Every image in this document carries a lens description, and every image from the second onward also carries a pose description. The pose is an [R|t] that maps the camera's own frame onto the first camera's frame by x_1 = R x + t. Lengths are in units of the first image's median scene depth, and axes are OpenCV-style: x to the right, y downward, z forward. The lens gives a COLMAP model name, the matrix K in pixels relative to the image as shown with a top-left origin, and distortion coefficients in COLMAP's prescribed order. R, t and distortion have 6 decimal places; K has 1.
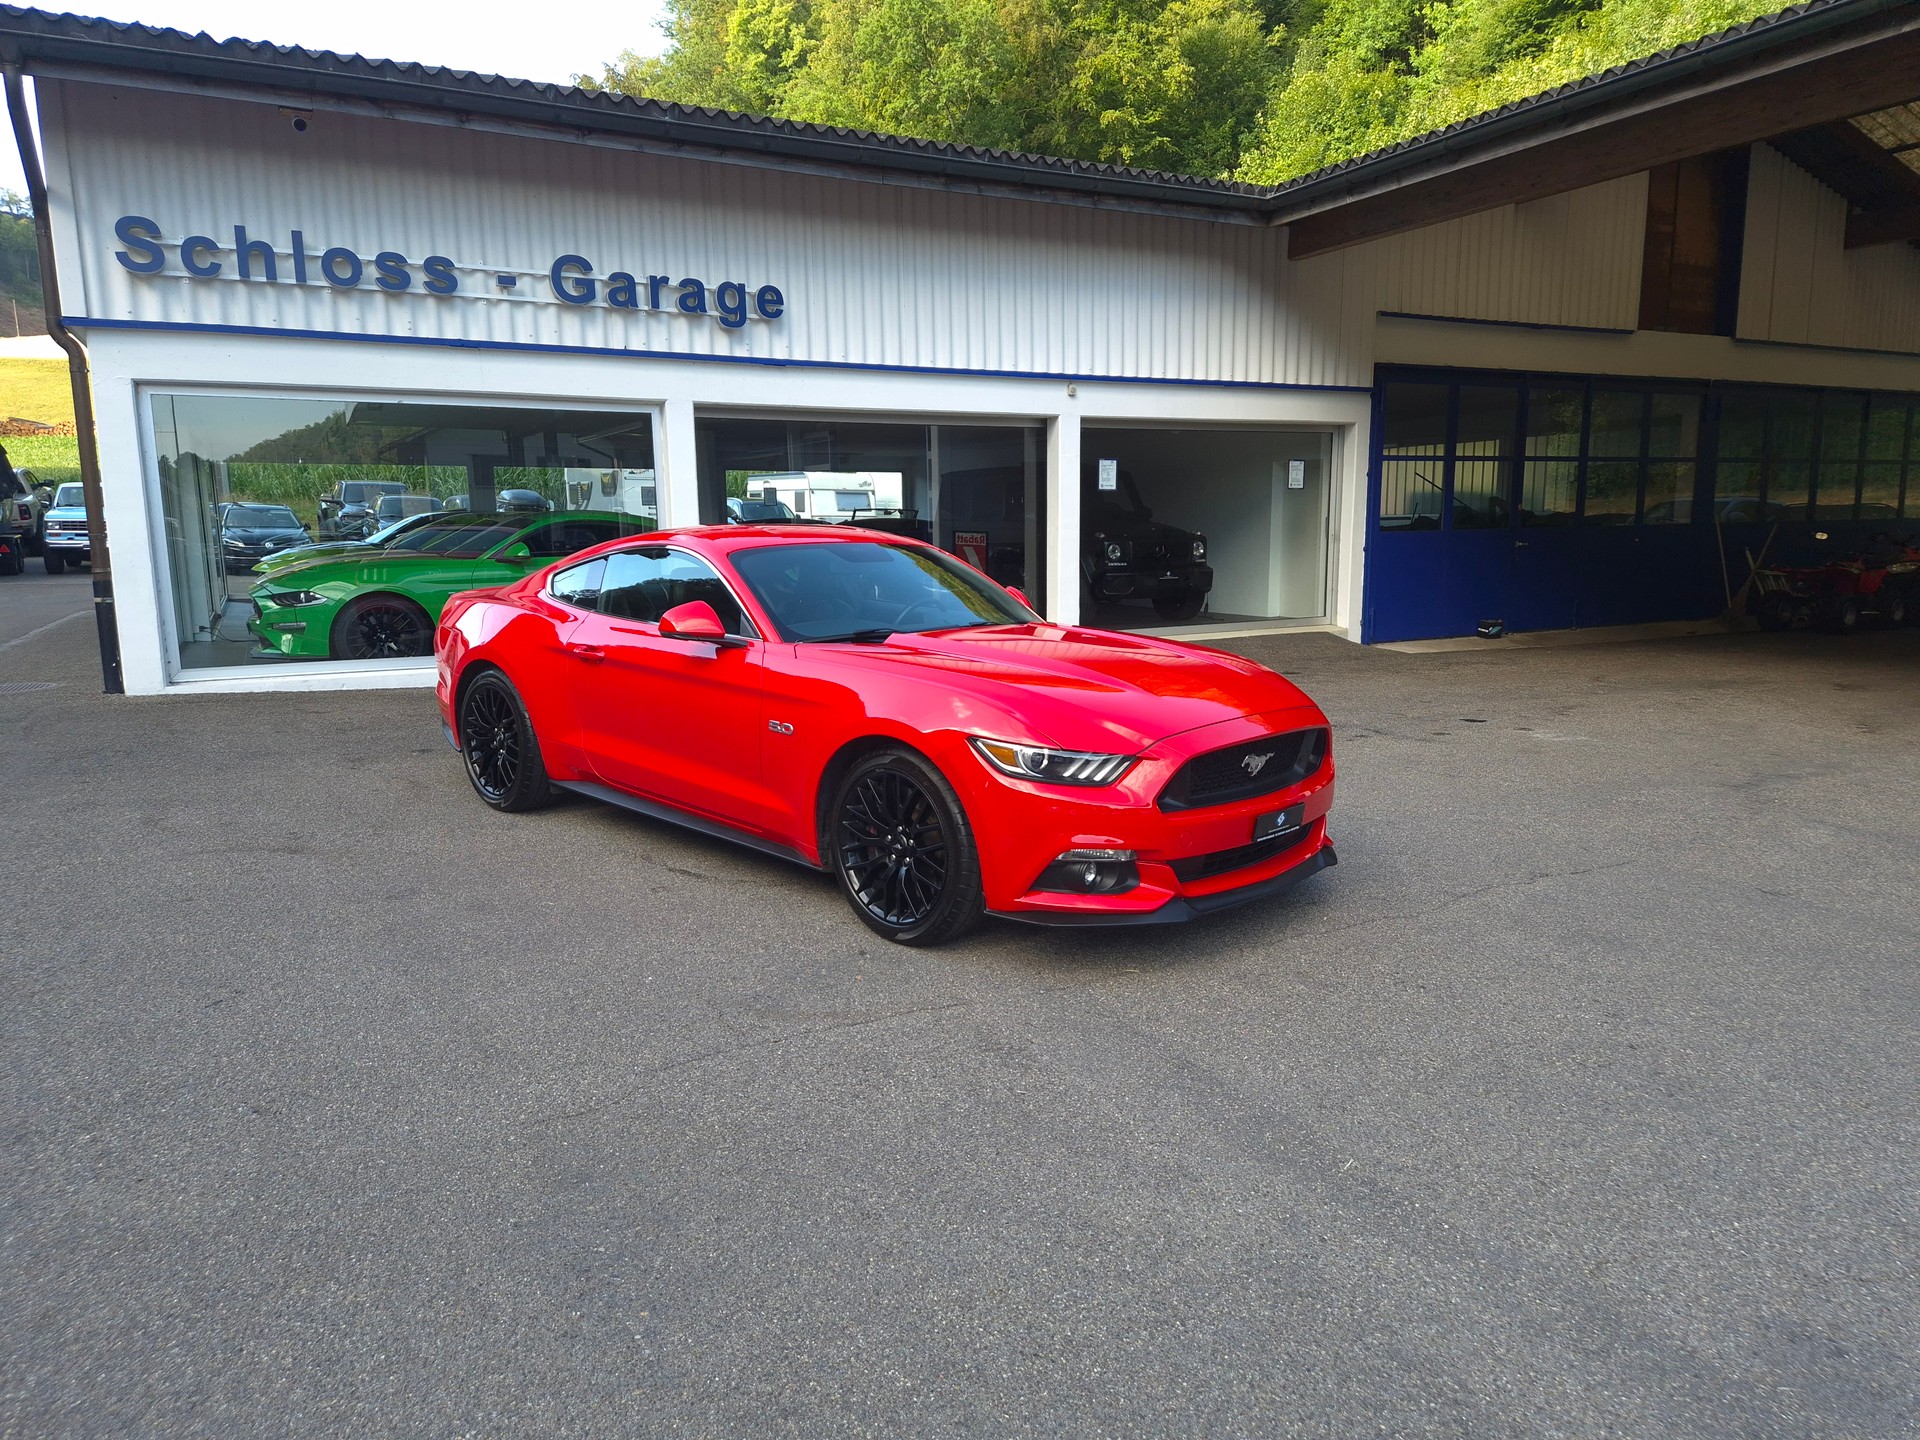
lens RADIAL K [[1259.5, 0, 960.0], [0, 1259.5, 720.0], [0, 0, 1]] dist [0.087948, -0.078114]
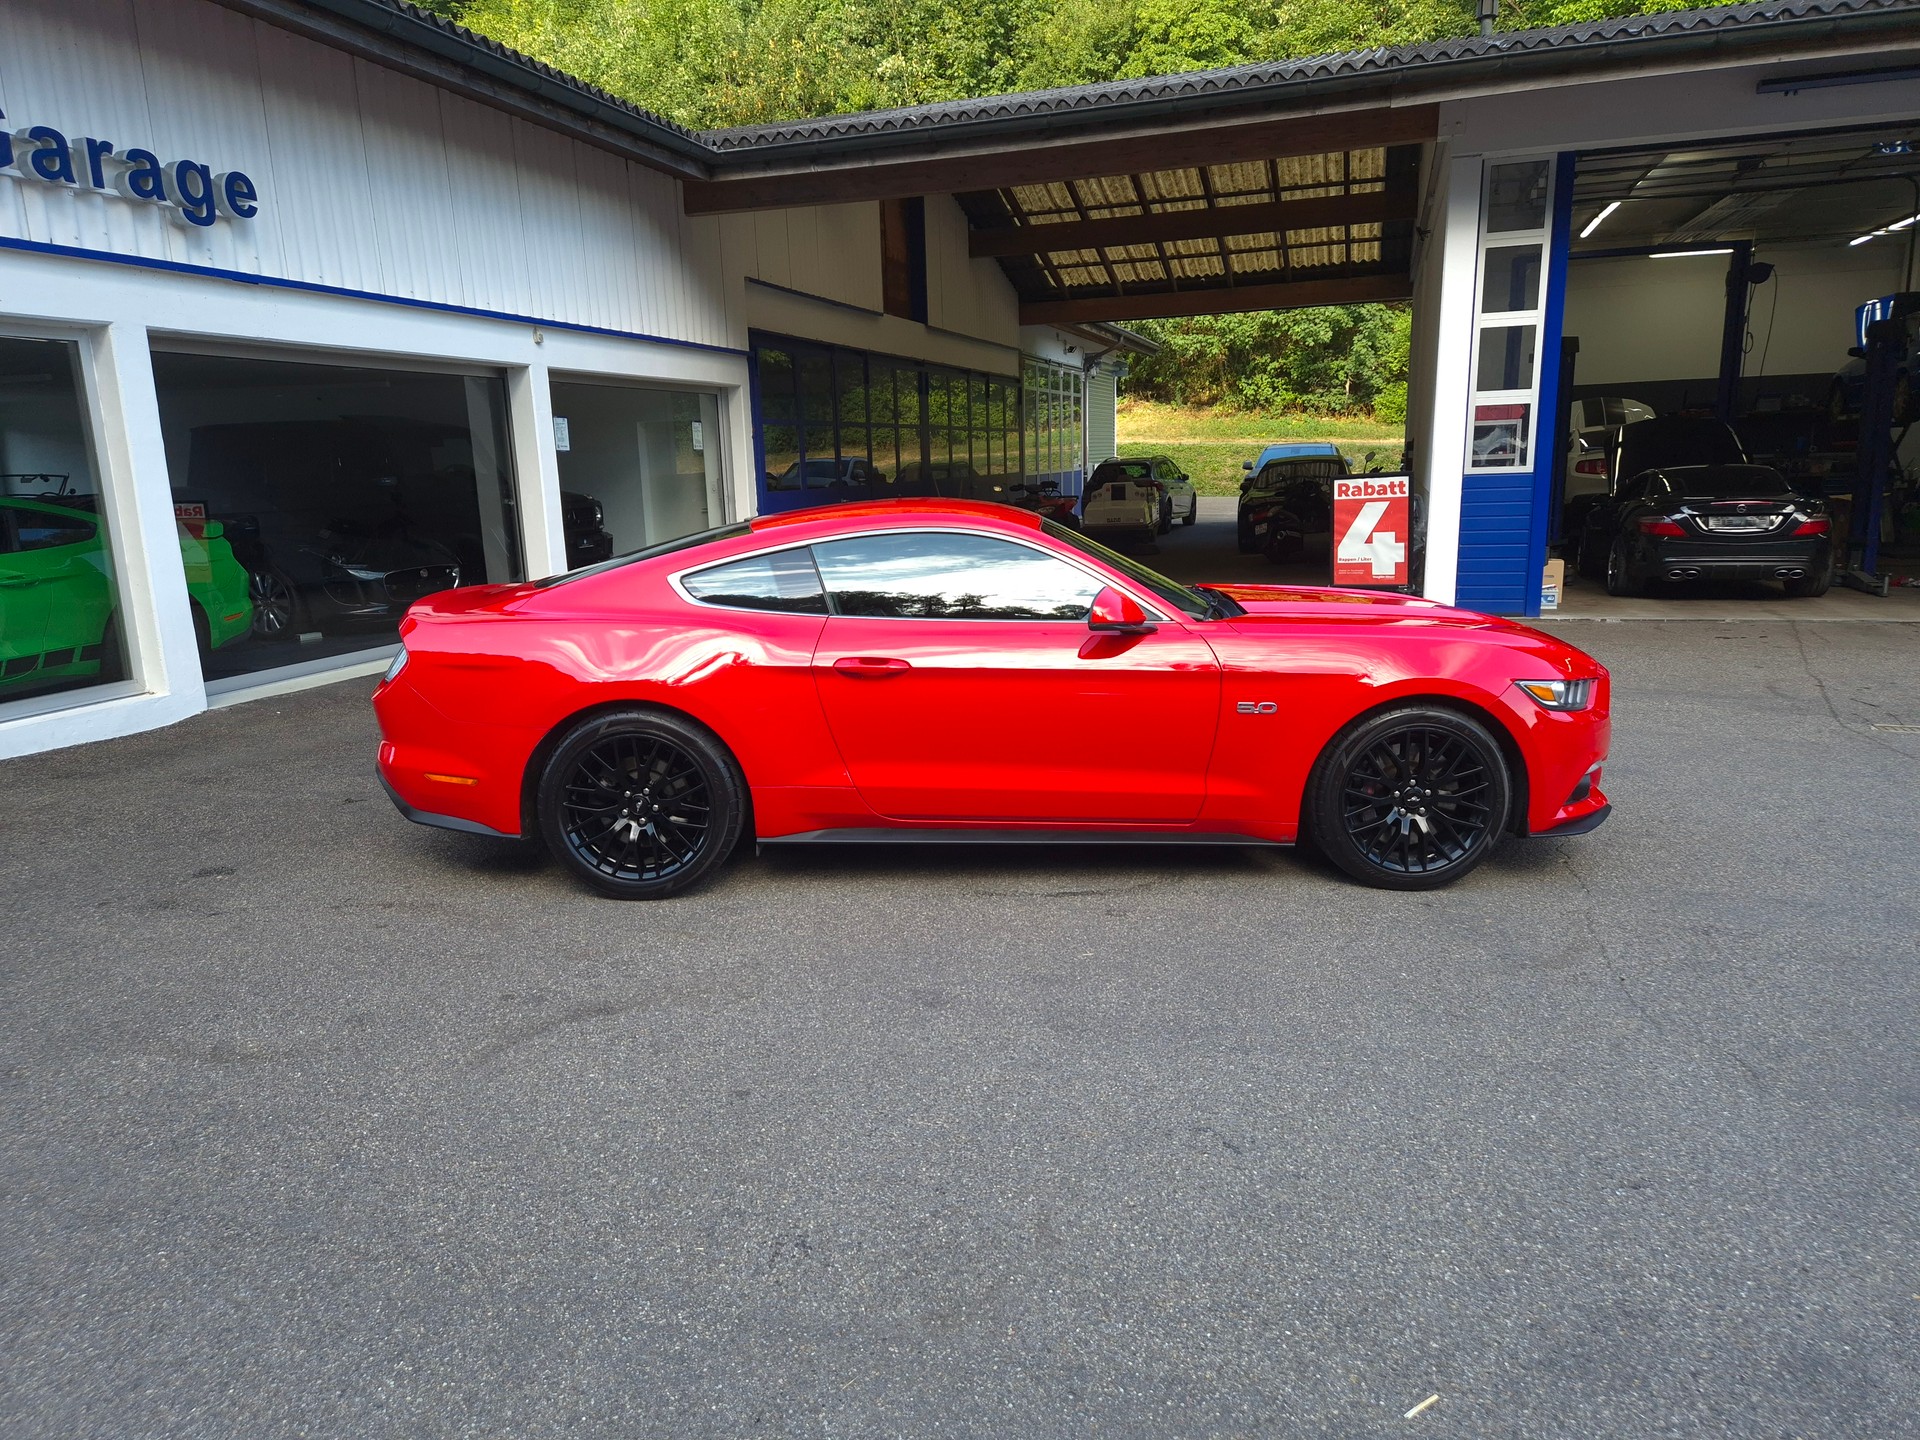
lens RADIAL K [[1269.4, 0, 937.3], [0, 1269.4, 722.4], [0, 0, 1]] dist [0.086731, -0.074356]
pose [[0.724801, -0.150387, 0.672345, -0.423642], [0.128802, 0.988258, 0.082198, -0.040904], [-0.676812, 0.027022, 0.735660, 0.197347]]
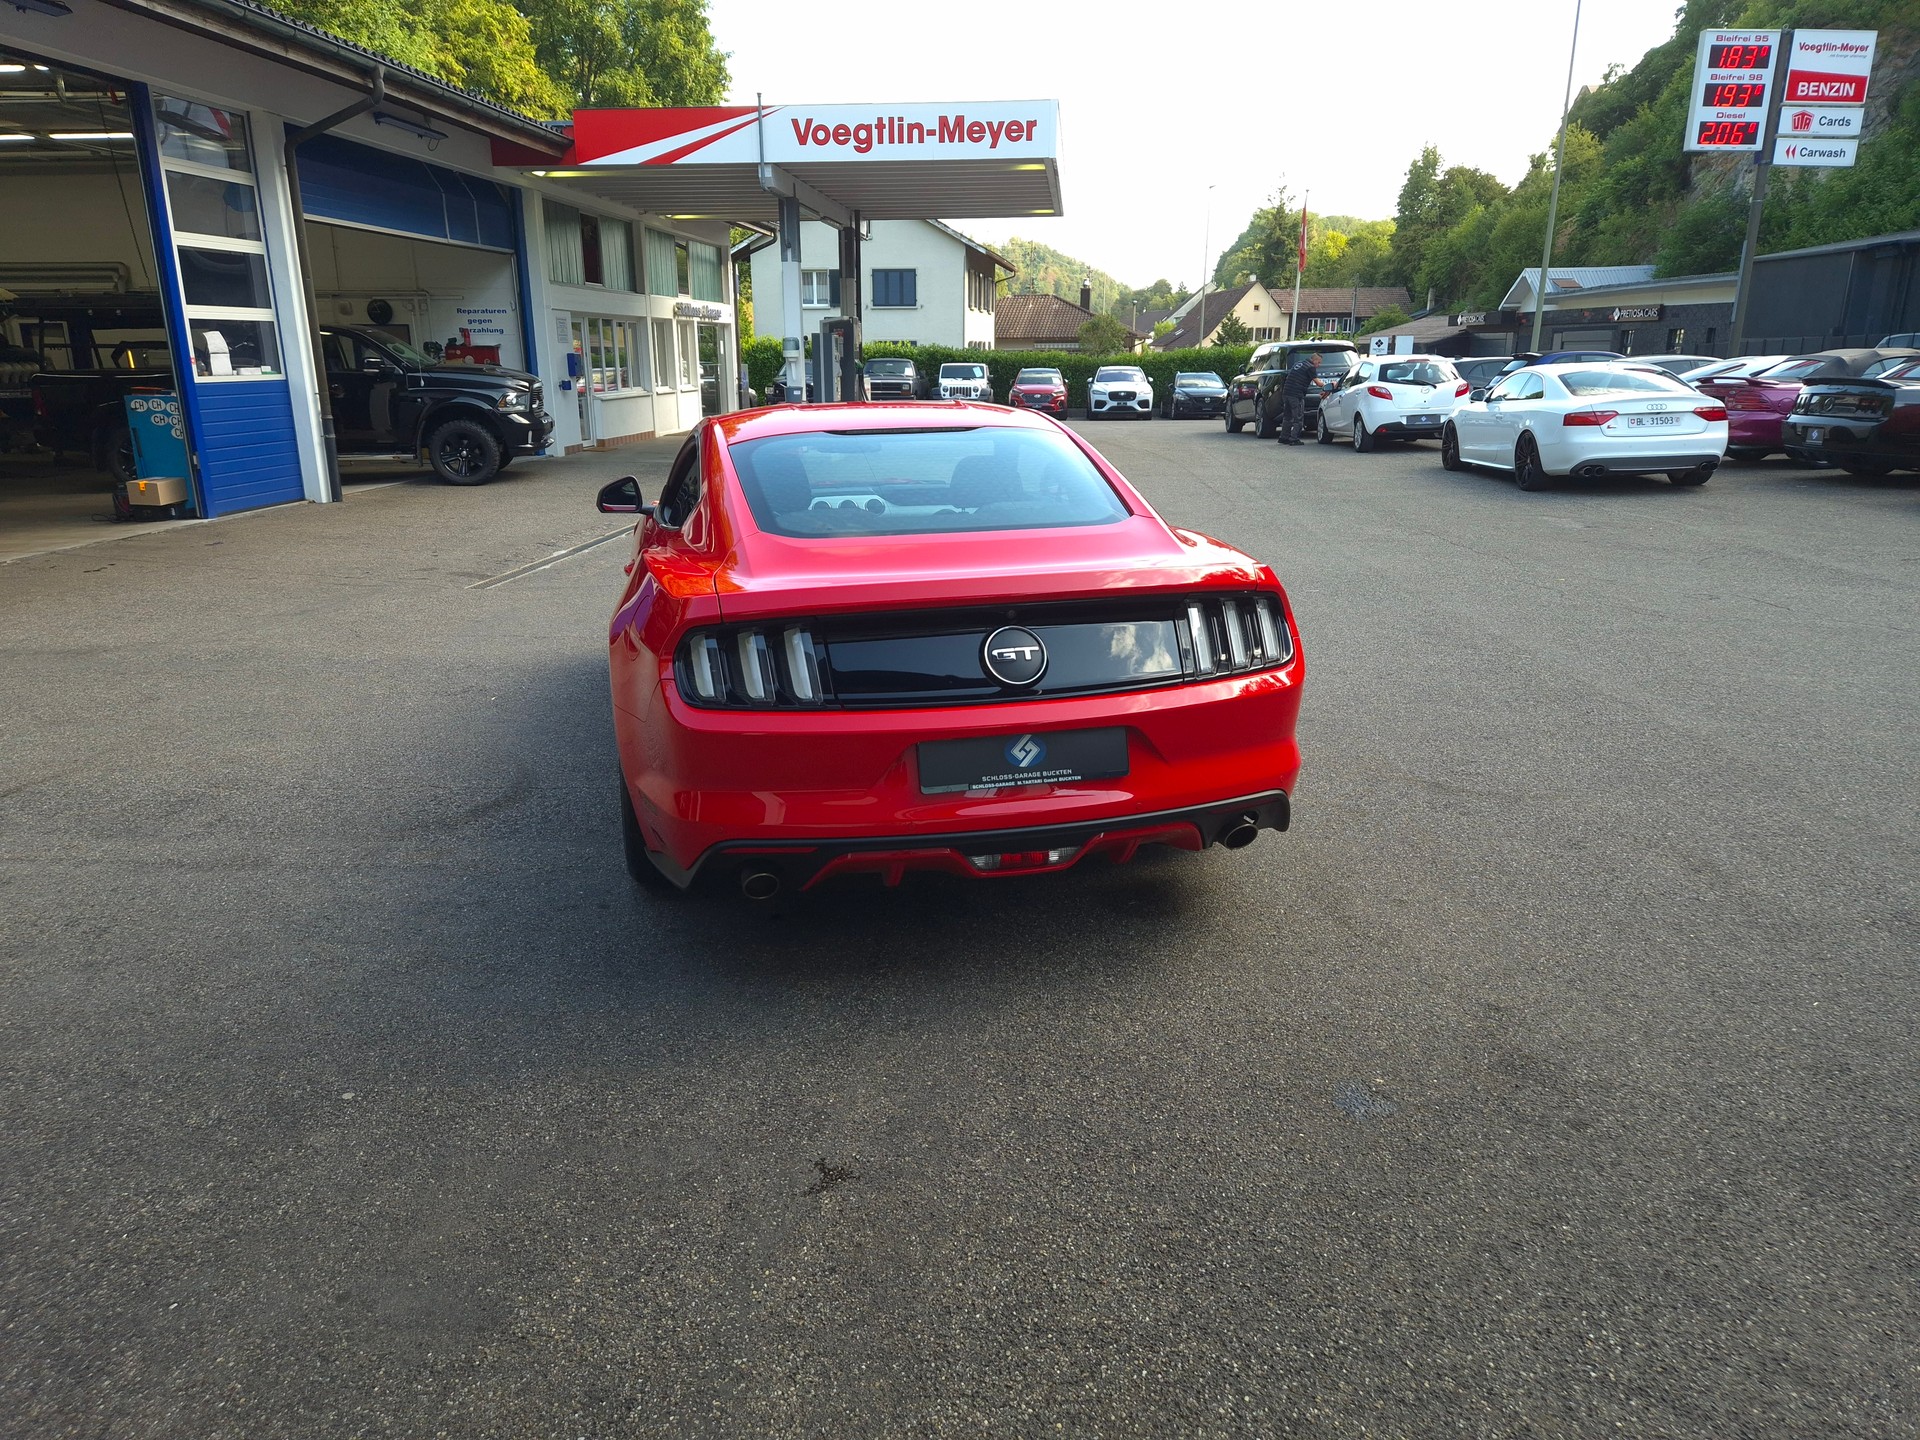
lens RADIAL K [[1280.4, 0, 945.6], [0, 1280.4, 714.9], [0, 0, 1]] dist [0.087076, -0.079678]
pose [[-0.829174, -0.139003, 0.541432, -0.365365], [0.100074, 0.916027, 0.388432, -0.159977], [-0.549959, 0.376261, -0.745636, 0.932620]]
